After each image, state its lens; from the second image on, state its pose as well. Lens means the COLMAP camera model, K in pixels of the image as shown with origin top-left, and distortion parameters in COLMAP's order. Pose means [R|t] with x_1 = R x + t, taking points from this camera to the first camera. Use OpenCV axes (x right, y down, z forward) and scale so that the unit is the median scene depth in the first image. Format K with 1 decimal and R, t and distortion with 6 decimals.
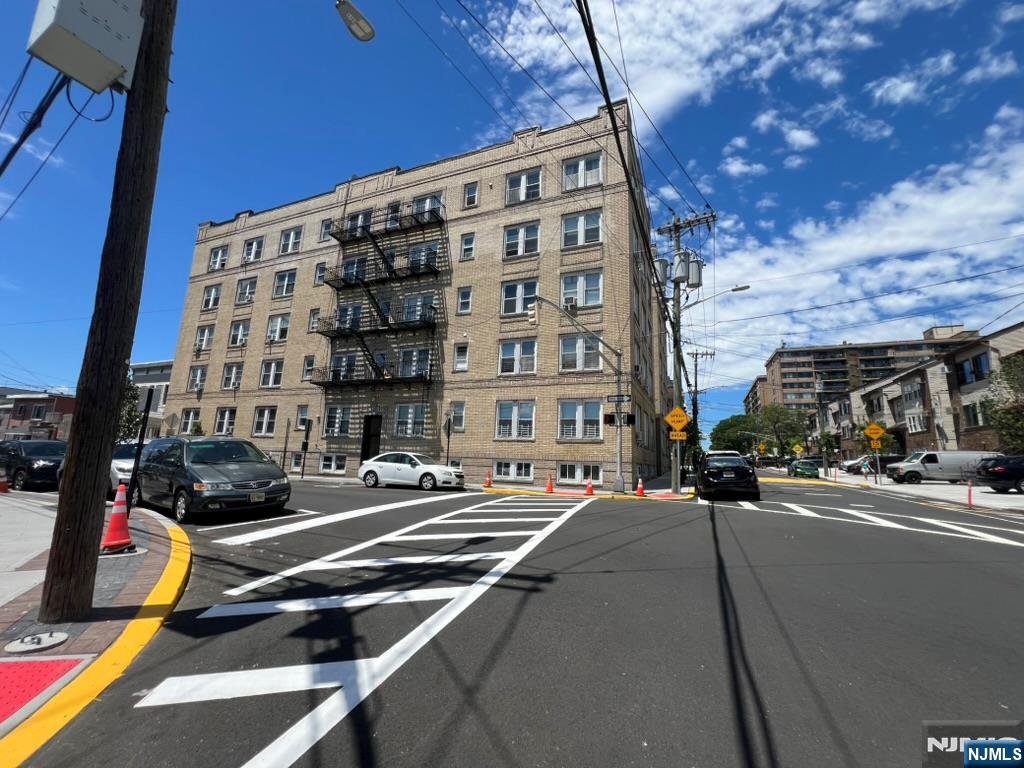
lens RADIAL K [[407.3, 0, 509.5], [0, 407.3, 384.6], [0, 0, 1]] dist [0.000119, 0.000076]
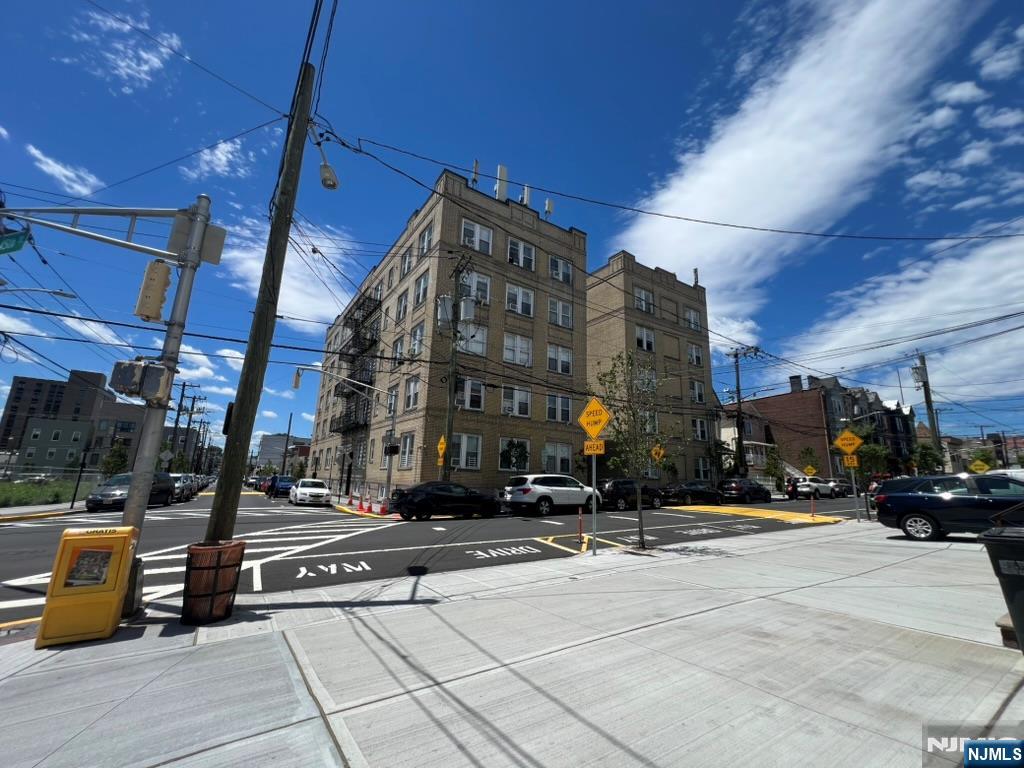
lens RADIAL K [[407.3, 0, 509.5], [0, 407.3, 384.6], [0, 0, 1]] dist [0.000119, 0.000076]
pose [[0.856889, -0.140687, -0.495932, 0.815564], [0.104862, 0.989495, -0.099519, 0.028575], [0.504723, 0.033272, 0.862640, 0.116301]]
